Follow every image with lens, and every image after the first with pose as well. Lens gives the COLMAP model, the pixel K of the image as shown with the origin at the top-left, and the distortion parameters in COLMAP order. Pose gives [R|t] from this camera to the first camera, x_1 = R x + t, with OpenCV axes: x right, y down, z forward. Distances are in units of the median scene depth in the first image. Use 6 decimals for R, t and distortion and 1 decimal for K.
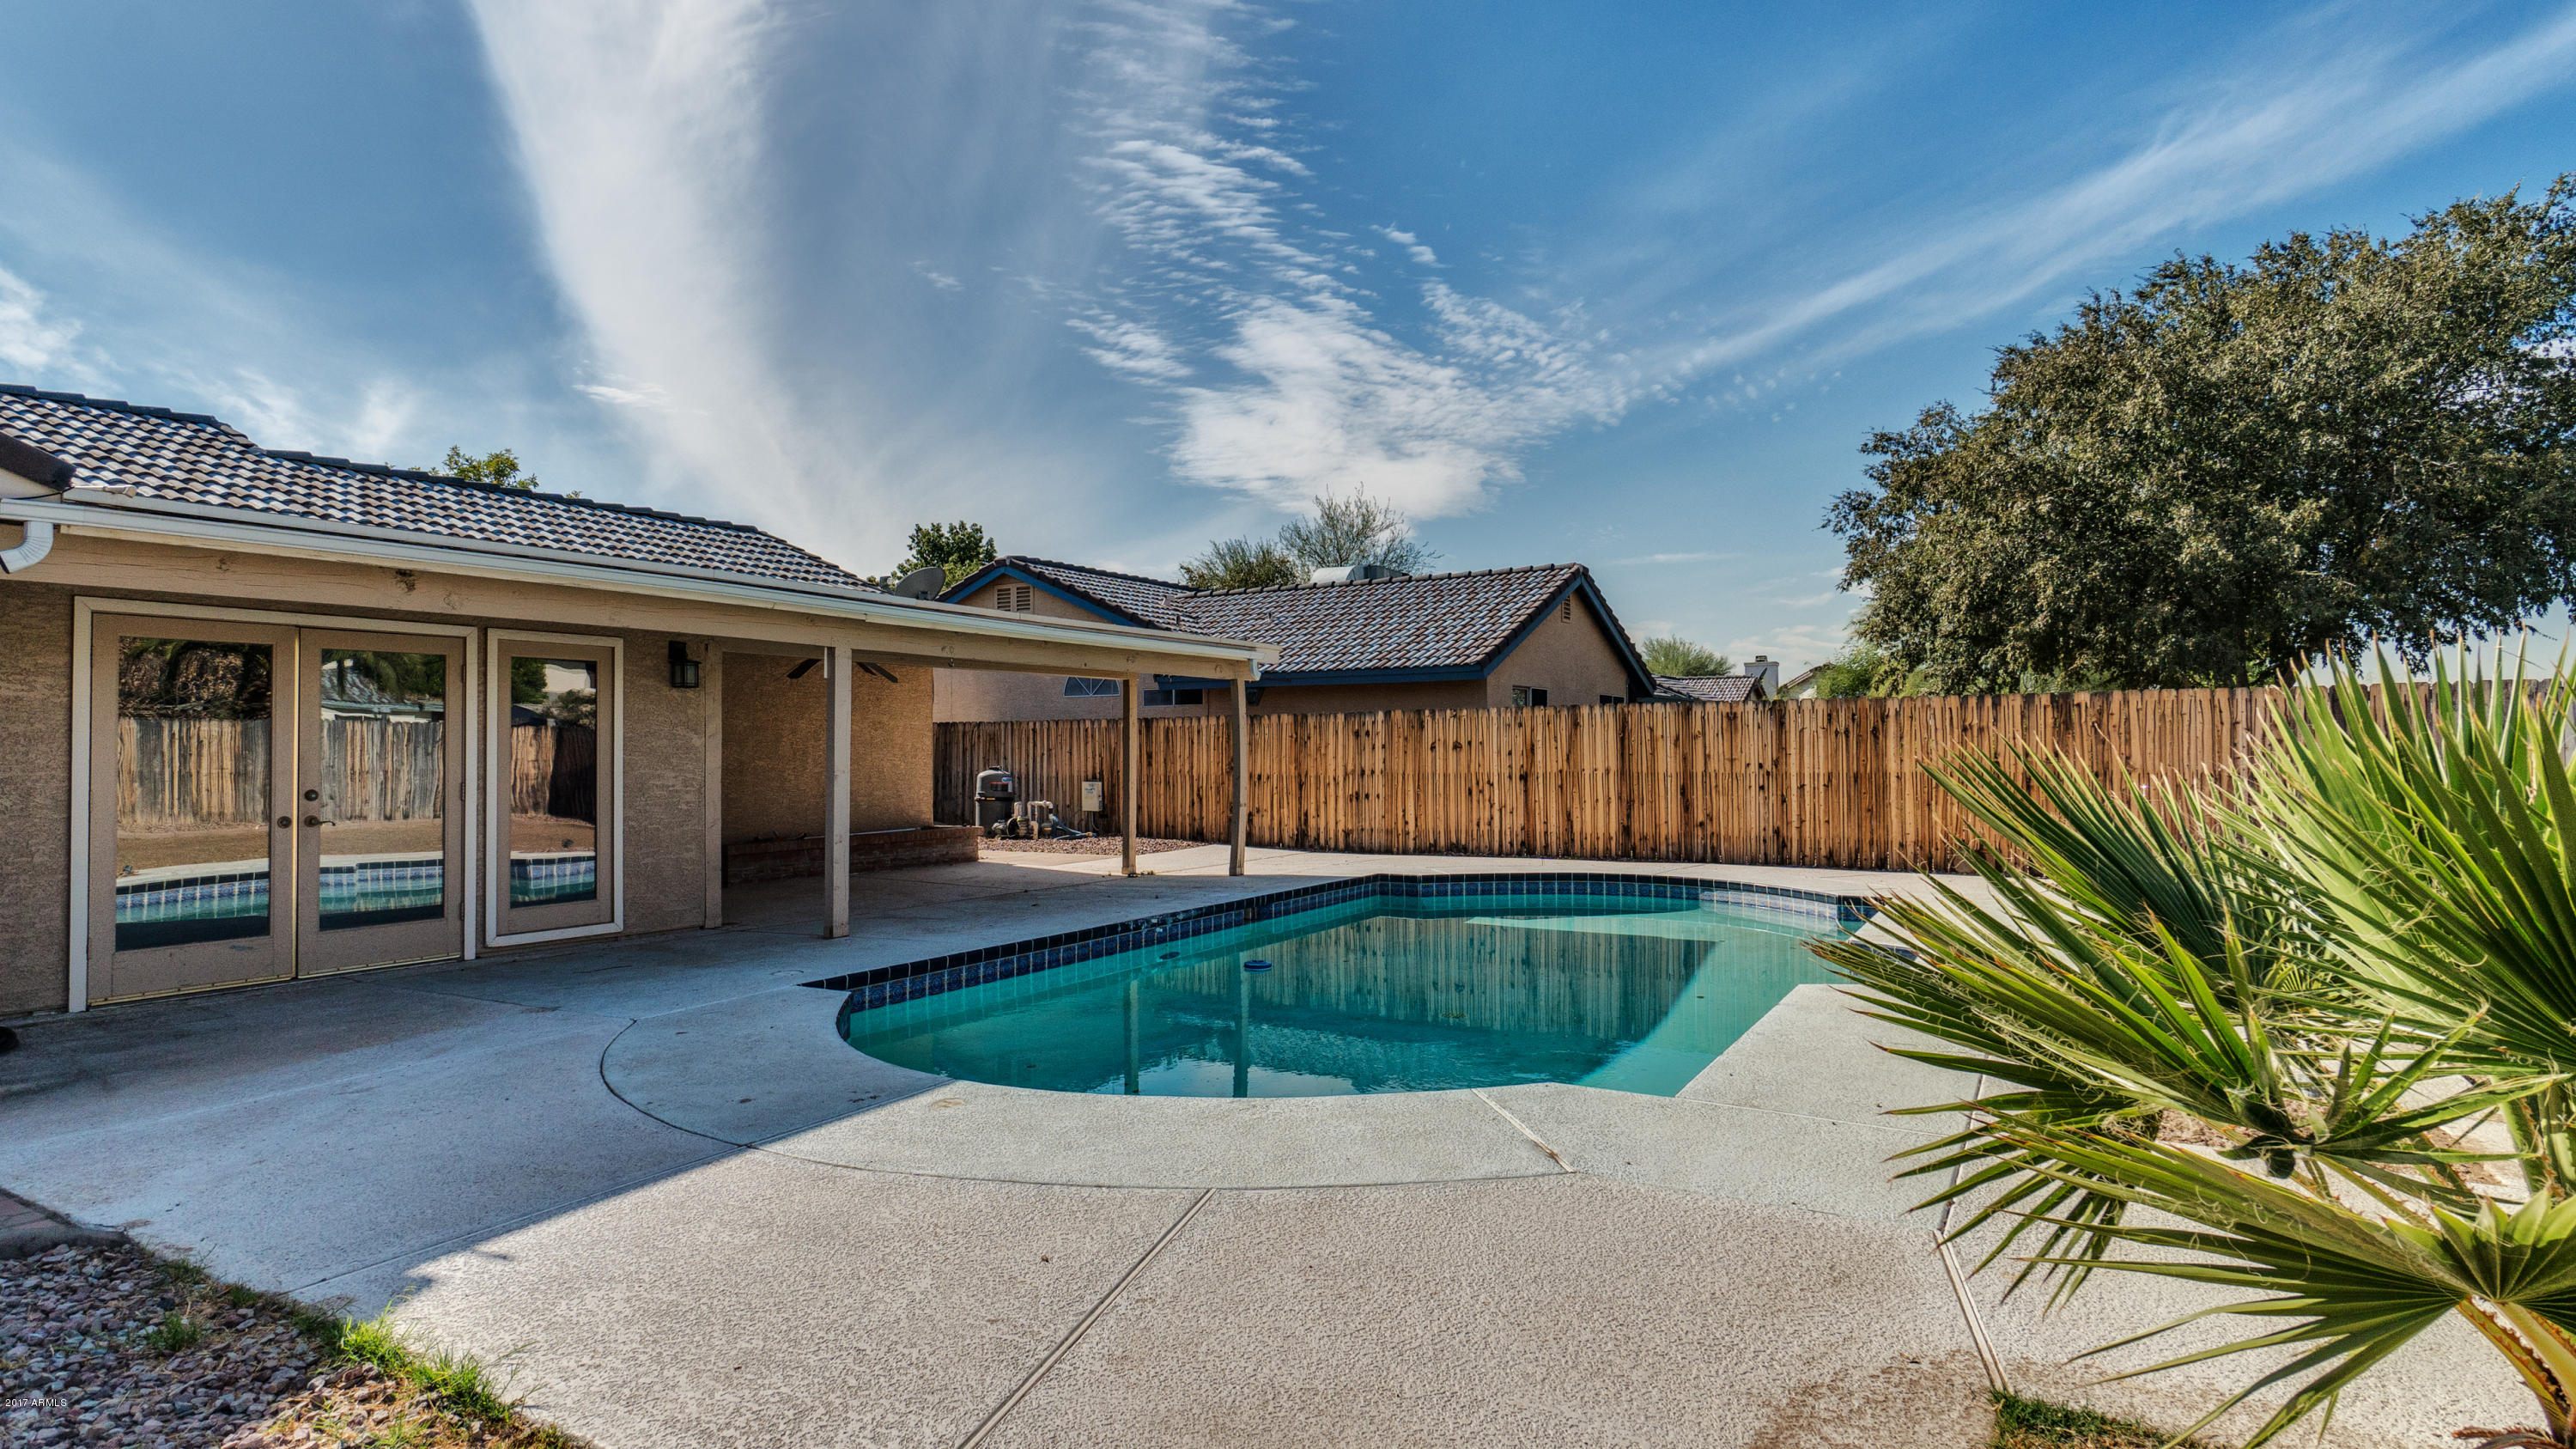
lens RADIAL K [[1358.5, 0, 1266.4], [0, 1358.5, 736.1], [0, 0, 1]] dist [0.030699, 0.000128]
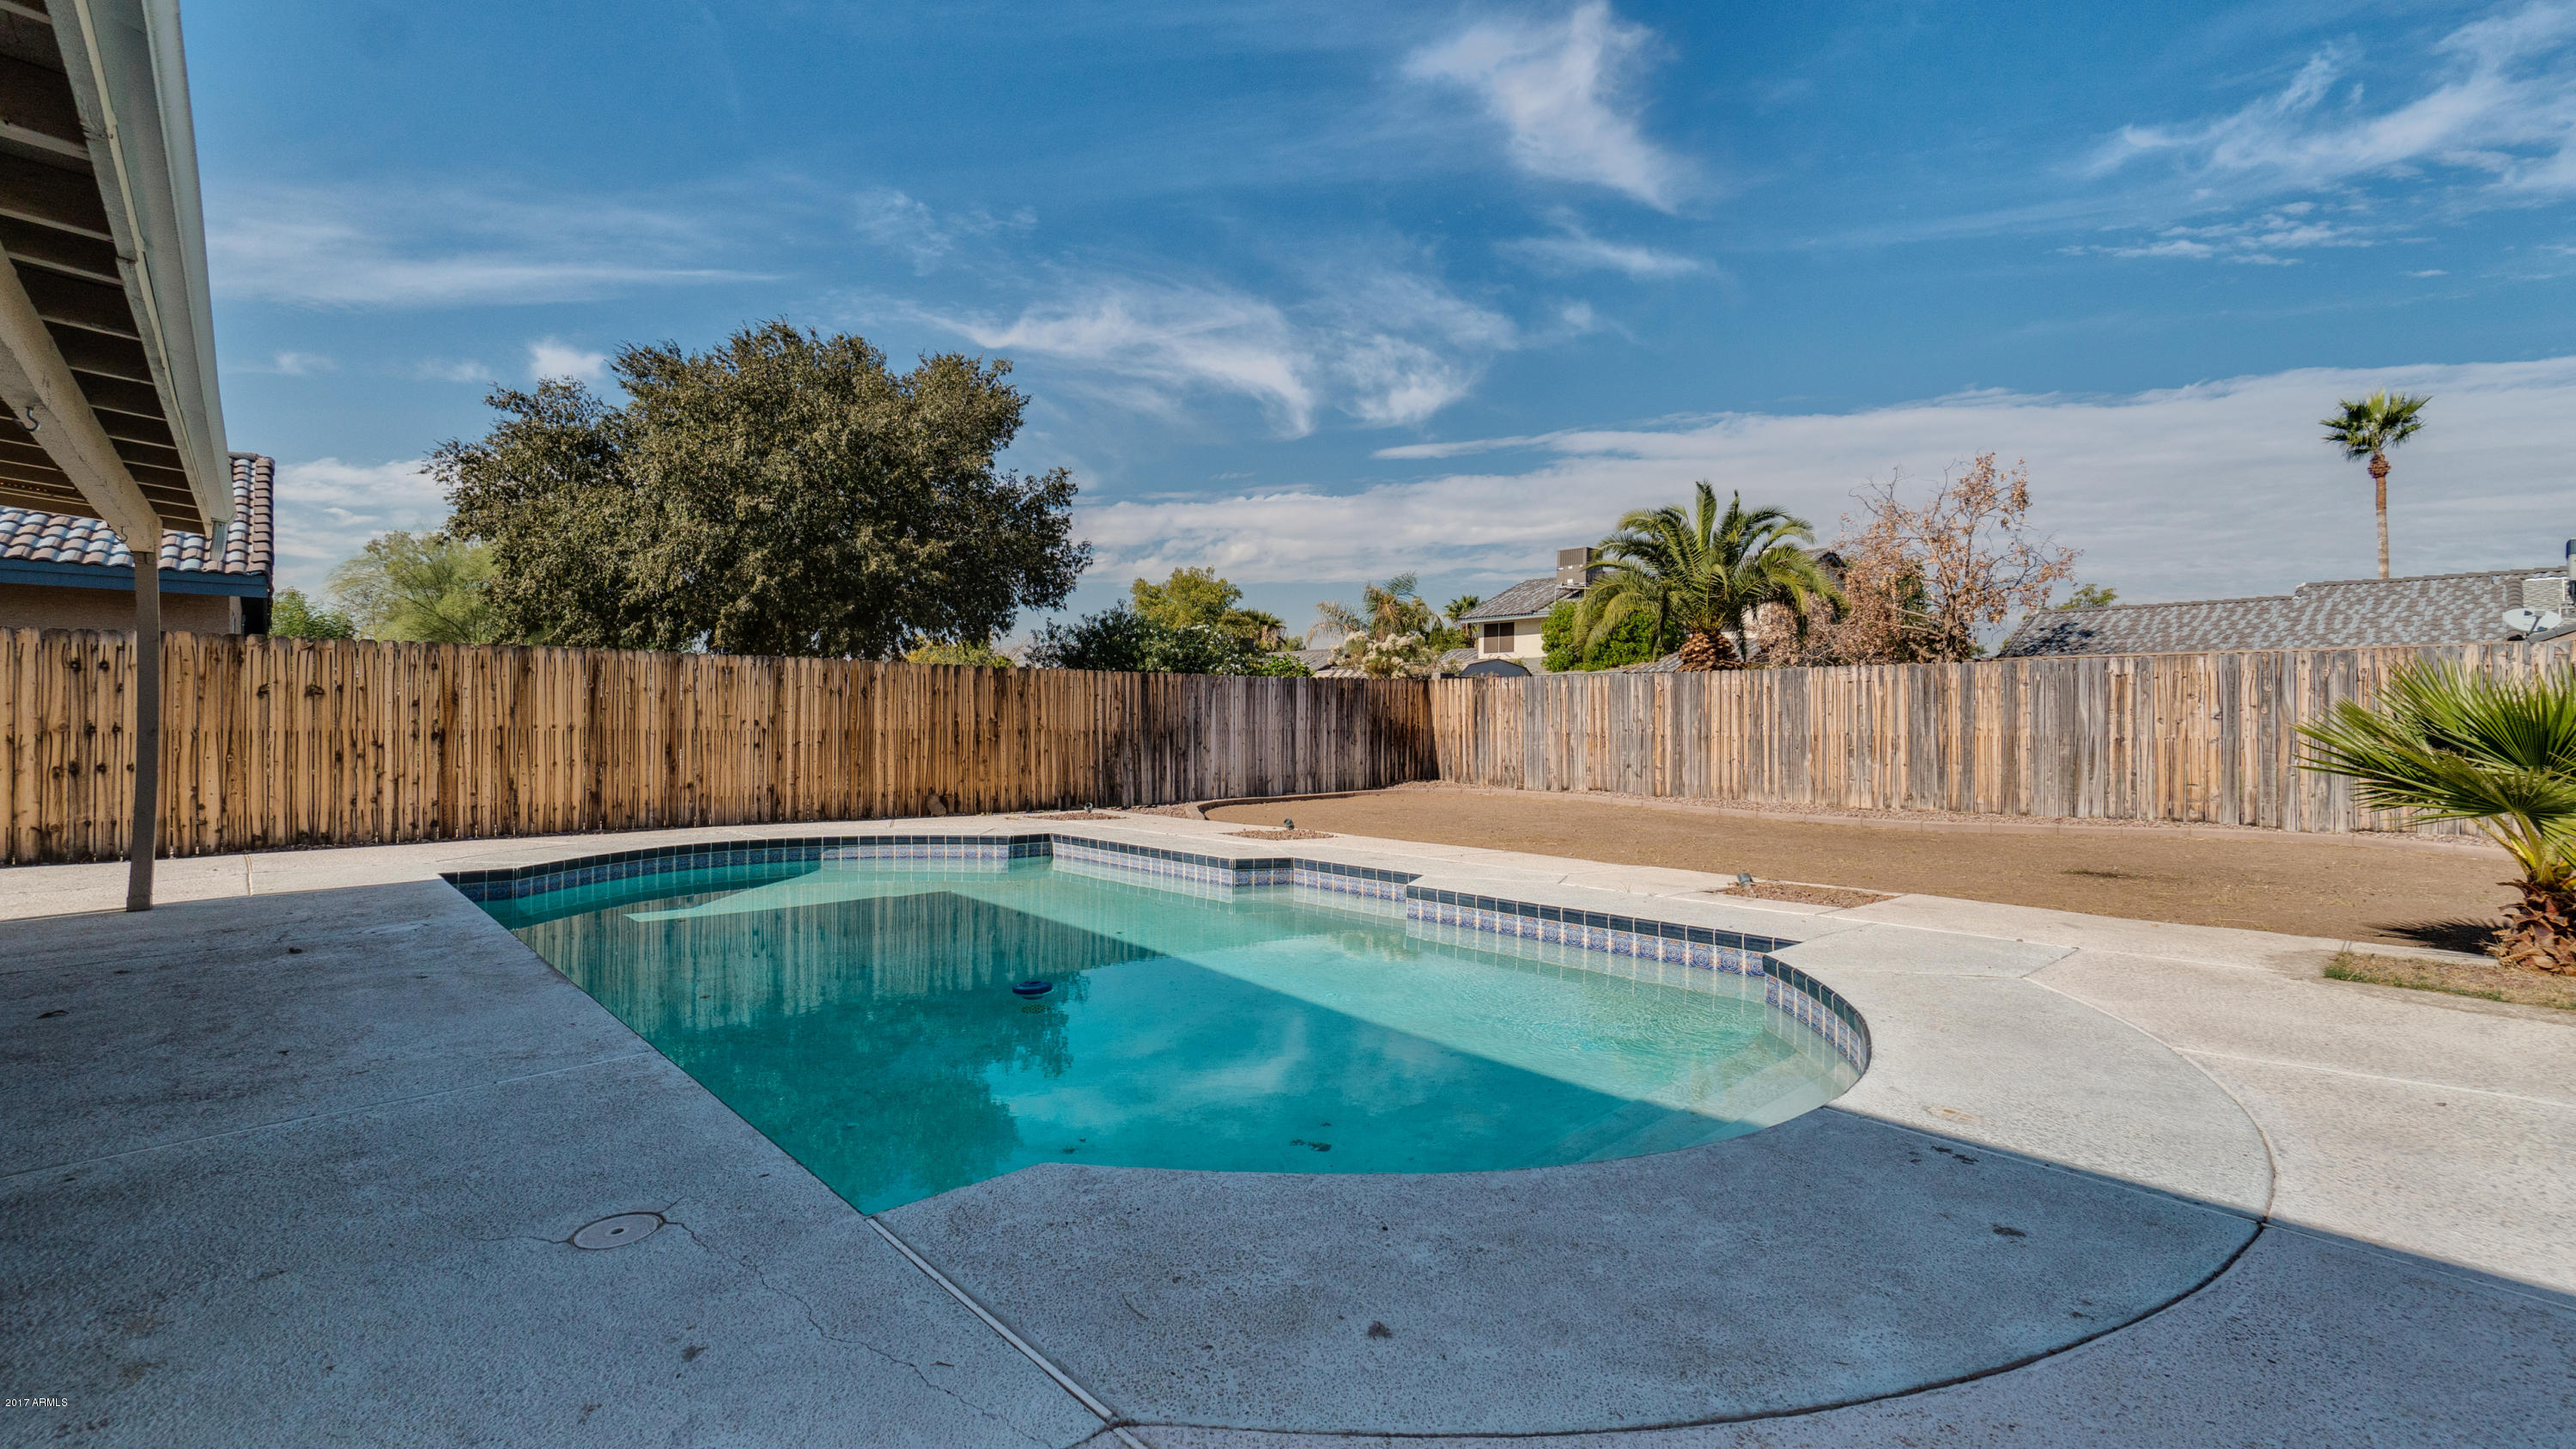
lens RADIAL K [[1131.5, 0, 1308.4], [0, 1131.5, 741.3], [0, 0, 1]] dist [0.015119, 0.000777]
pose [[0.296102, -0.003429, 0.955150, -0.220913], [-0.019383, 0.999766, 0.009598, 0.014141], [-0.954960, -0.021355, 0.295966, 0.277672]]
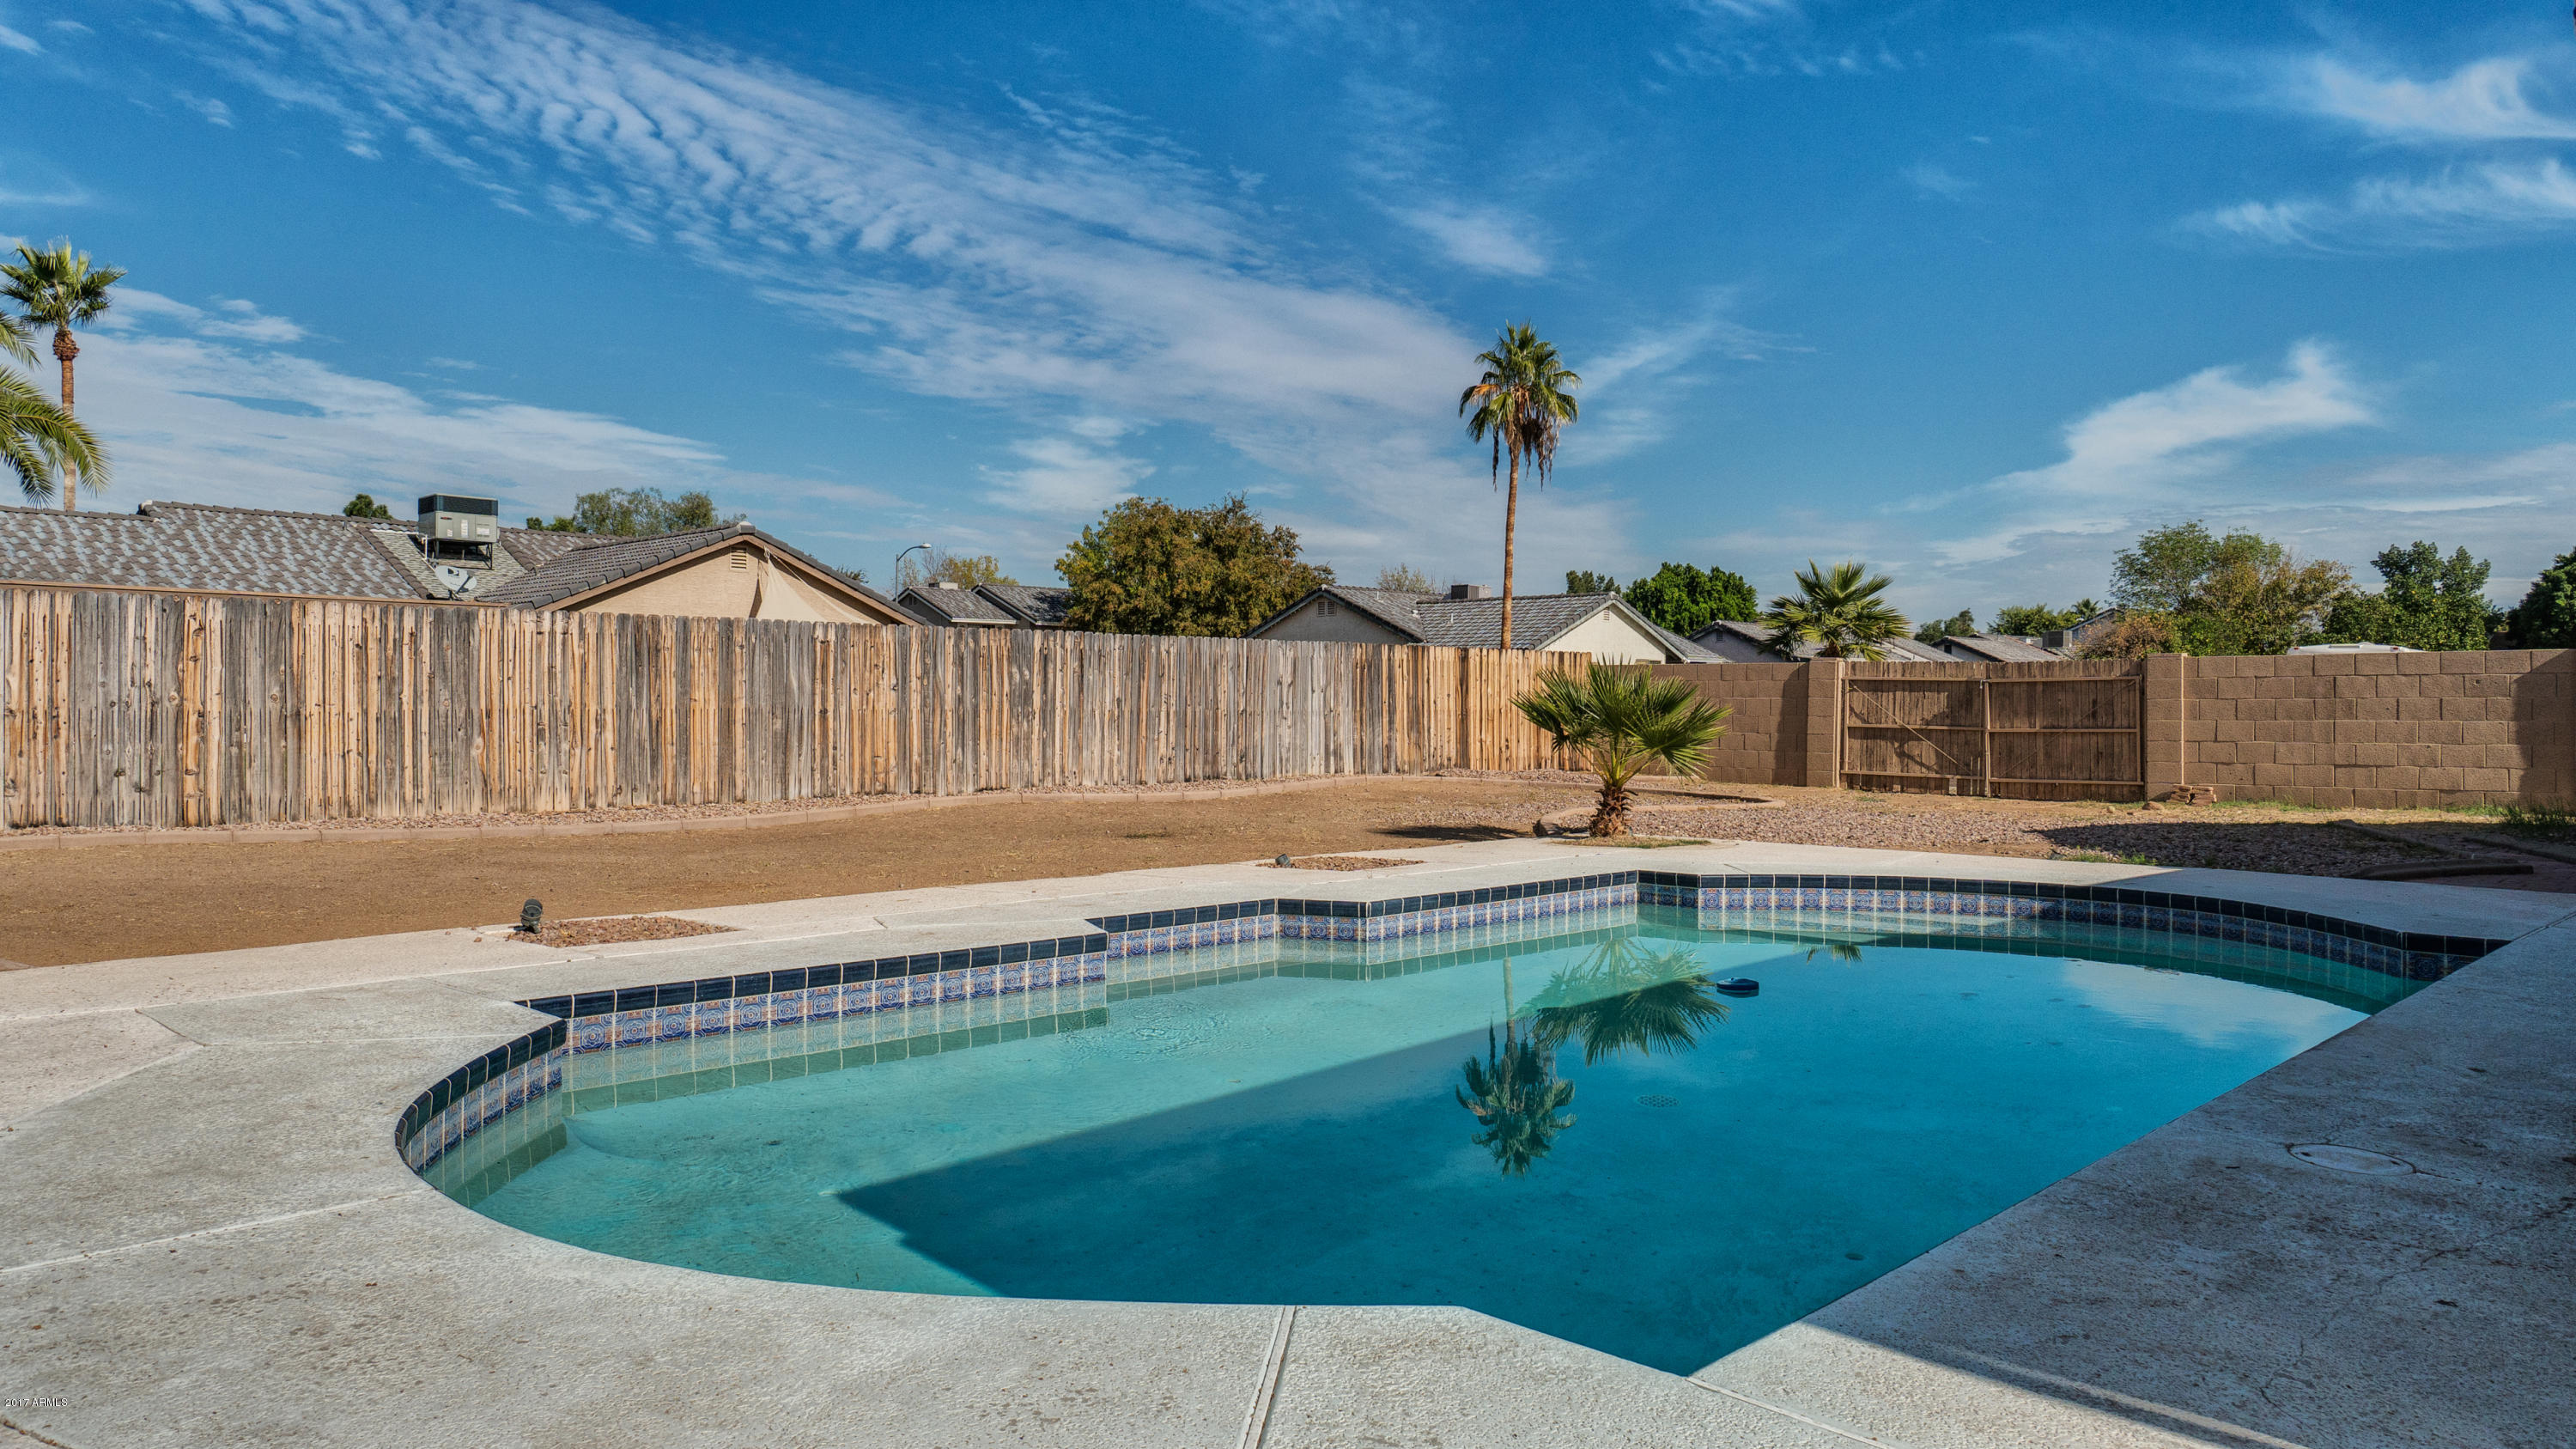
lens RADIAL K [[1742.0, 0, 1284.4], [0, 1742.0, 733.4], [0, 0, 1]] dist [0.012728, 0.006968]
pose [[-0.969402, -0.001666, 0.245474, 0.050274], [-0.000788, 0.999993, 0.003675, 0.017975], [-0.245479, 0.003369, -0.969396, 0.807938]]
